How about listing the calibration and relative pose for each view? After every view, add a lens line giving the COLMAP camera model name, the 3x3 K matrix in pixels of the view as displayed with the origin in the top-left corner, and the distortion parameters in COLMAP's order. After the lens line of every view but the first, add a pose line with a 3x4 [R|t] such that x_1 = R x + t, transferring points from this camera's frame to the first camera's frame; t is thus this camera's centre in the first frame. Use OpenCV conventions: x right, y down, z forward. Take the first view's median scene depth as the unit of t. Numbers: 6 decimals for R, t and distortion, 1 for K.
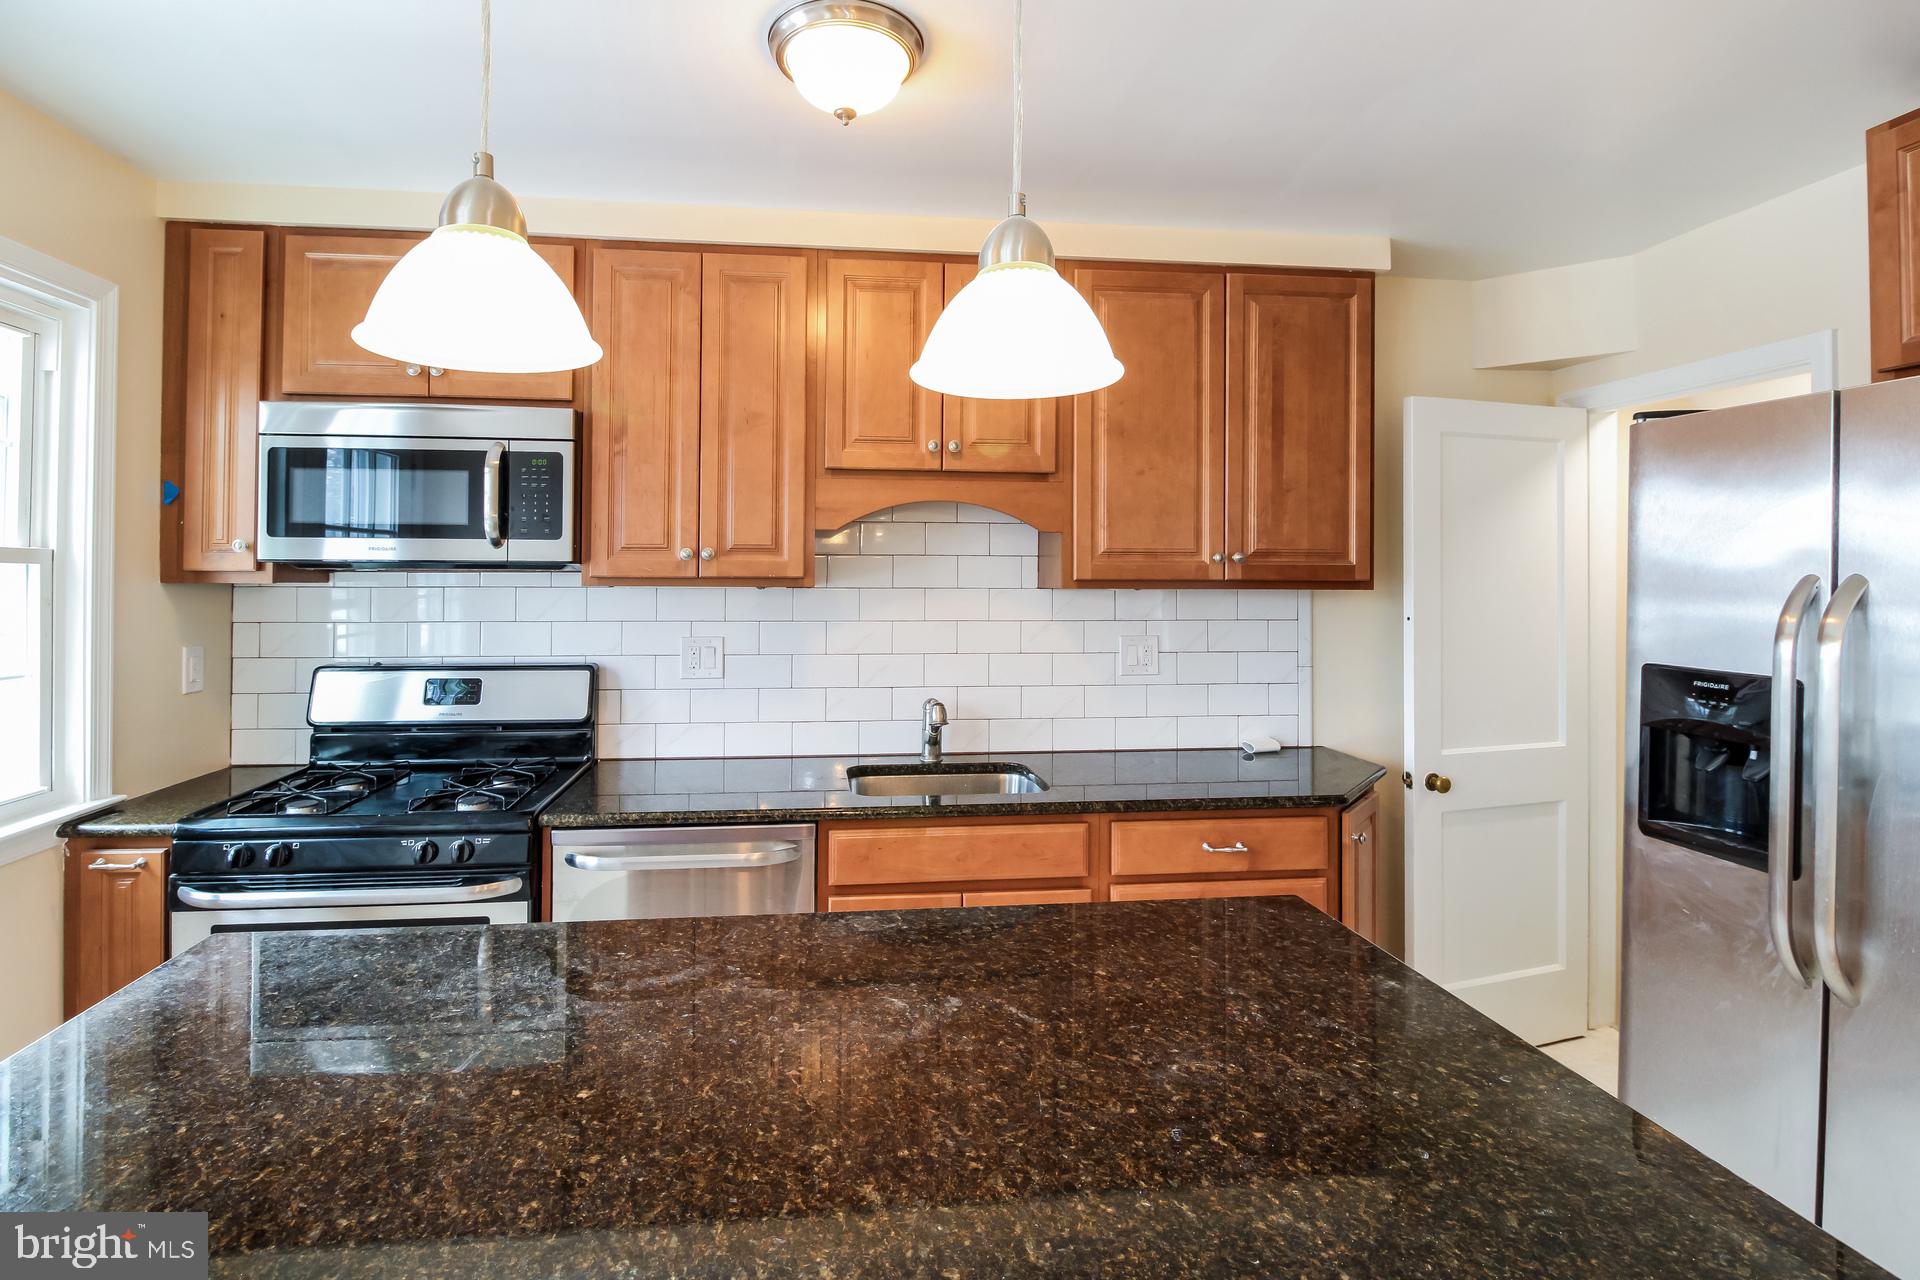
lens RADIAL K [[915.1, 0, 919.1], [0, 915.1, 571.5], [0, 0, 1]] dist [-0.012485, -0.000349]
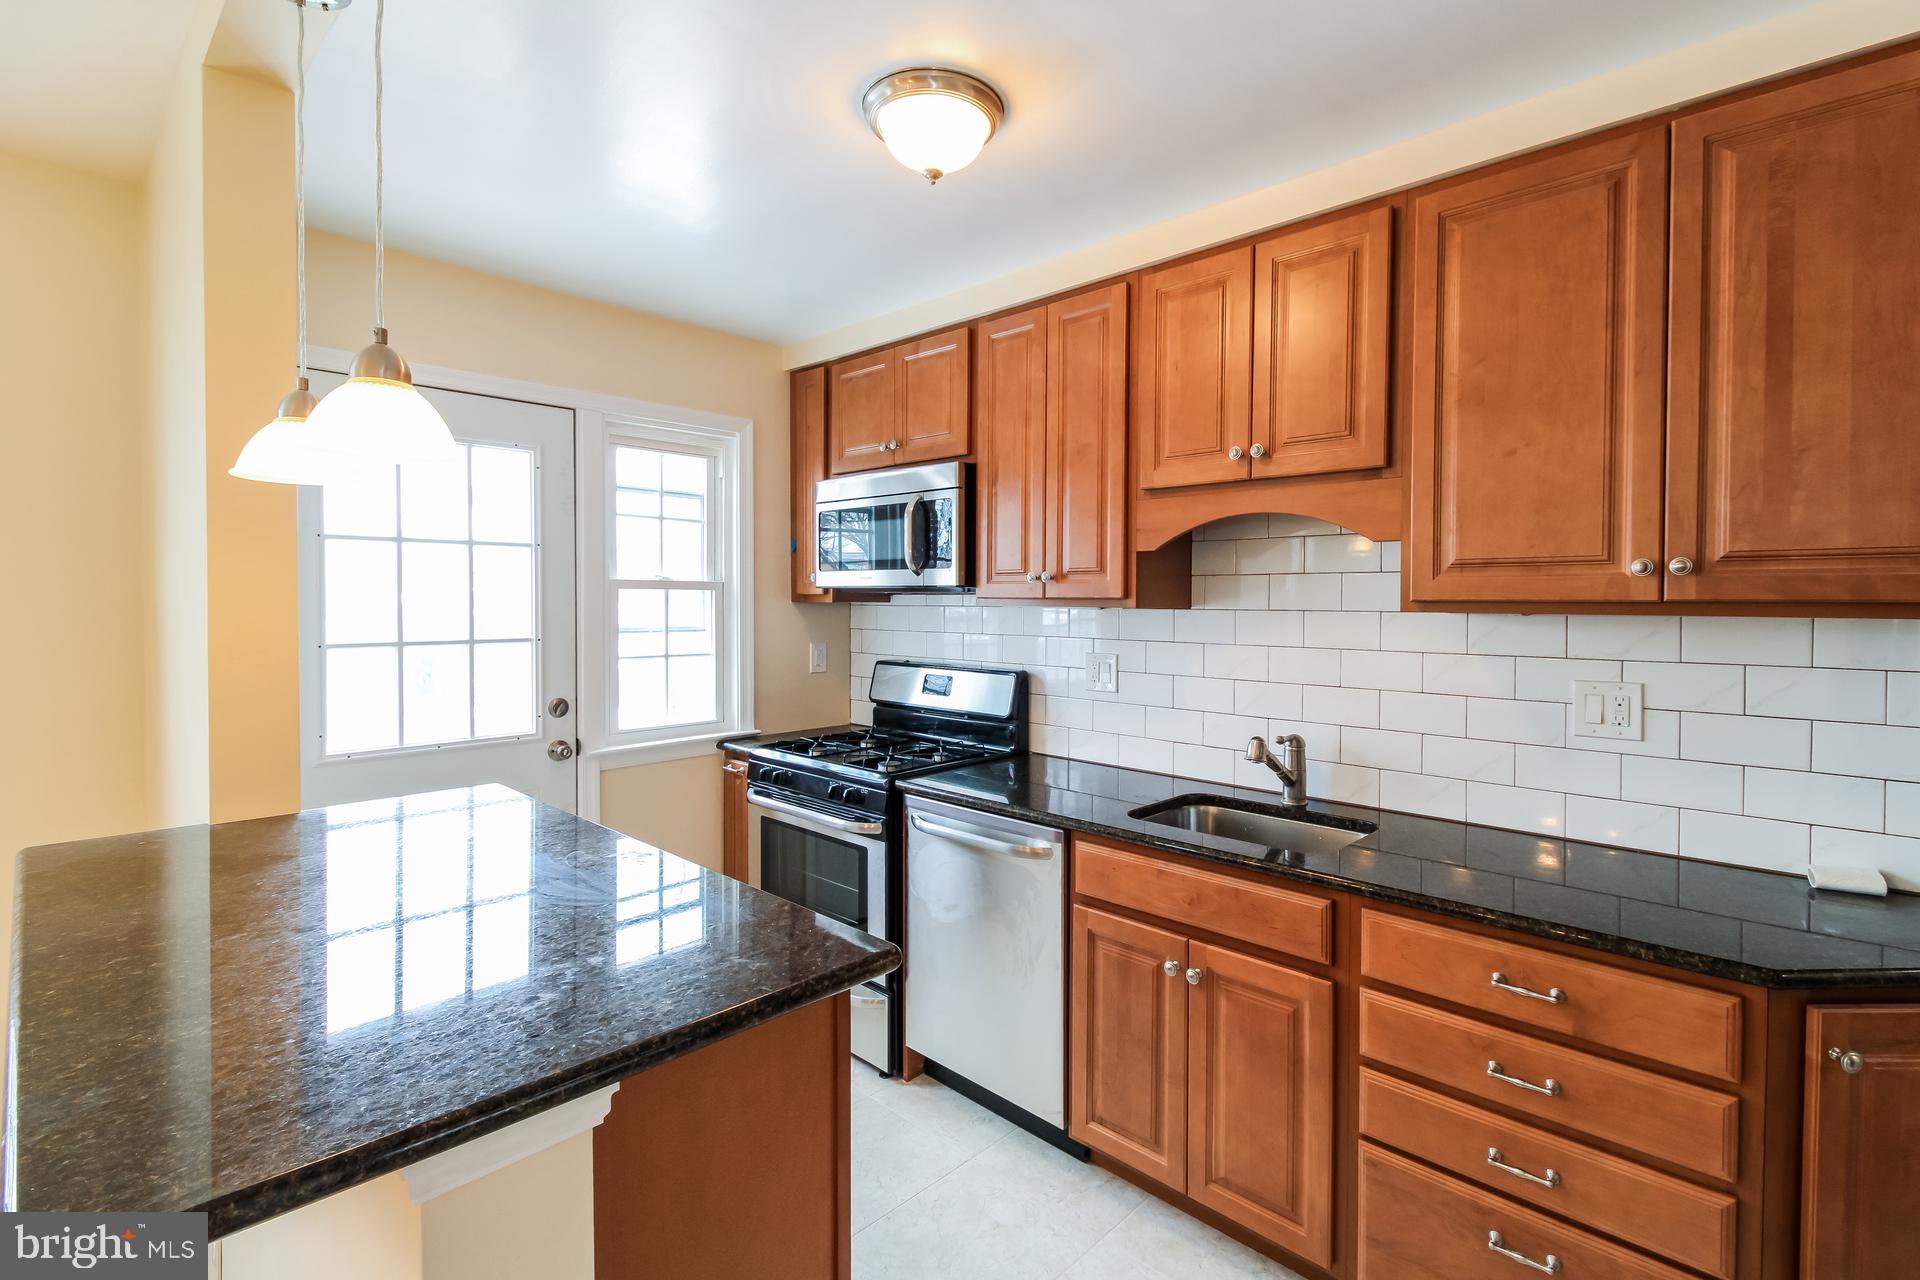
lens RADIAL K [[901.5, 0, 954.1], [0, 901.5, 610.5], [0, 0, 1]] dist [-0.001288, -0.000462]
pose [[0.628136, 0.009318, -0.778047, 0.536824], [0.006645, 0.999828, 0.017339, 0.001616], [0.778075, -0.016062, 0.627966, 0.215547]]
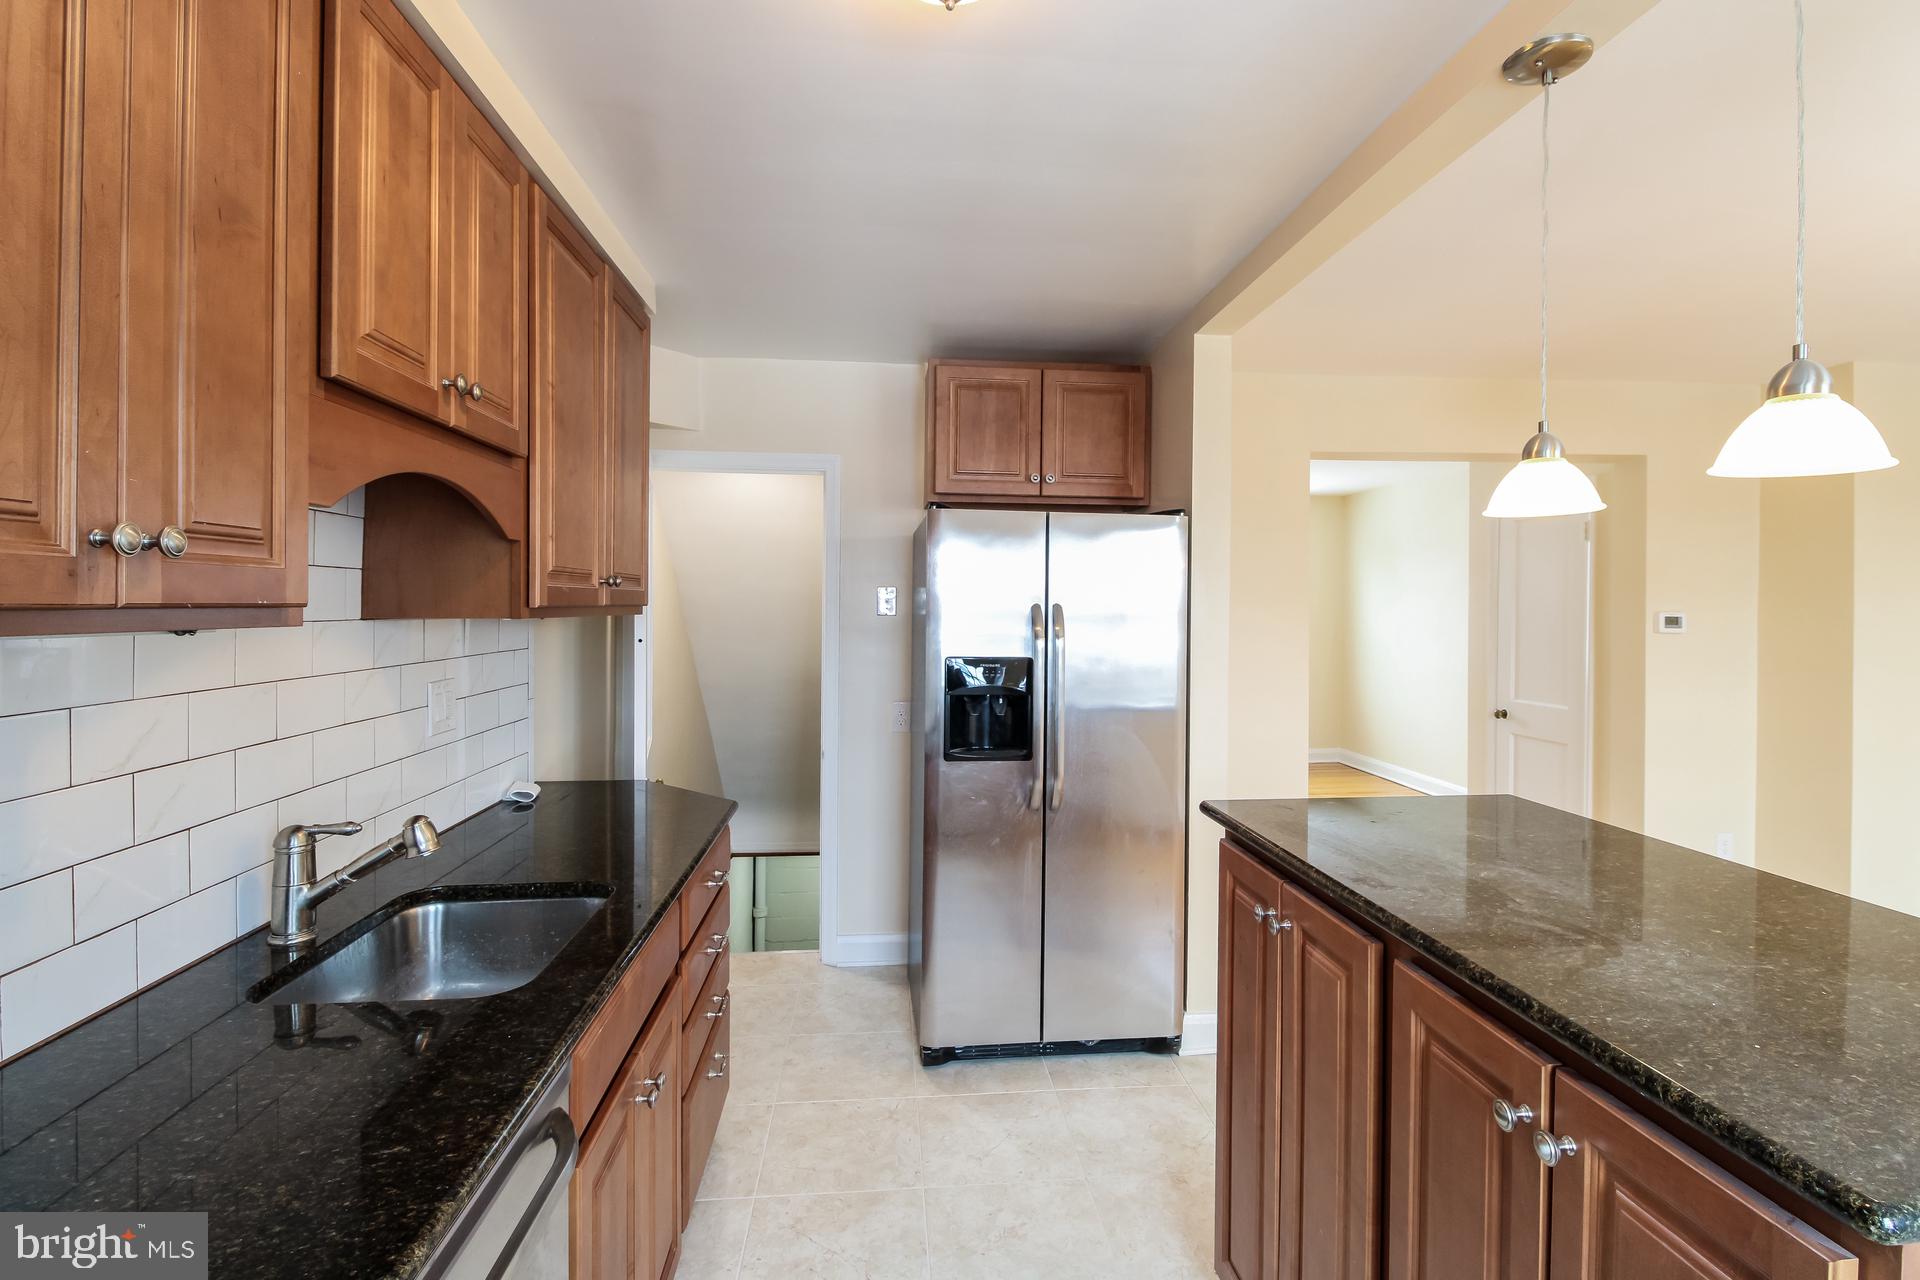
lens RADIAL K [[901.5, 0, 954.1], [0, 901.5, 610.5], [0, 0, 1]] dist [-0.001288, -0.000462]
pose [[0.028345, -0.009003, 0.999558, -0.566692], [-0.015864, 0.999829, 0.009456, 0.000072], [-0.999472, -0.016125, 0.028198, 0.654301]]
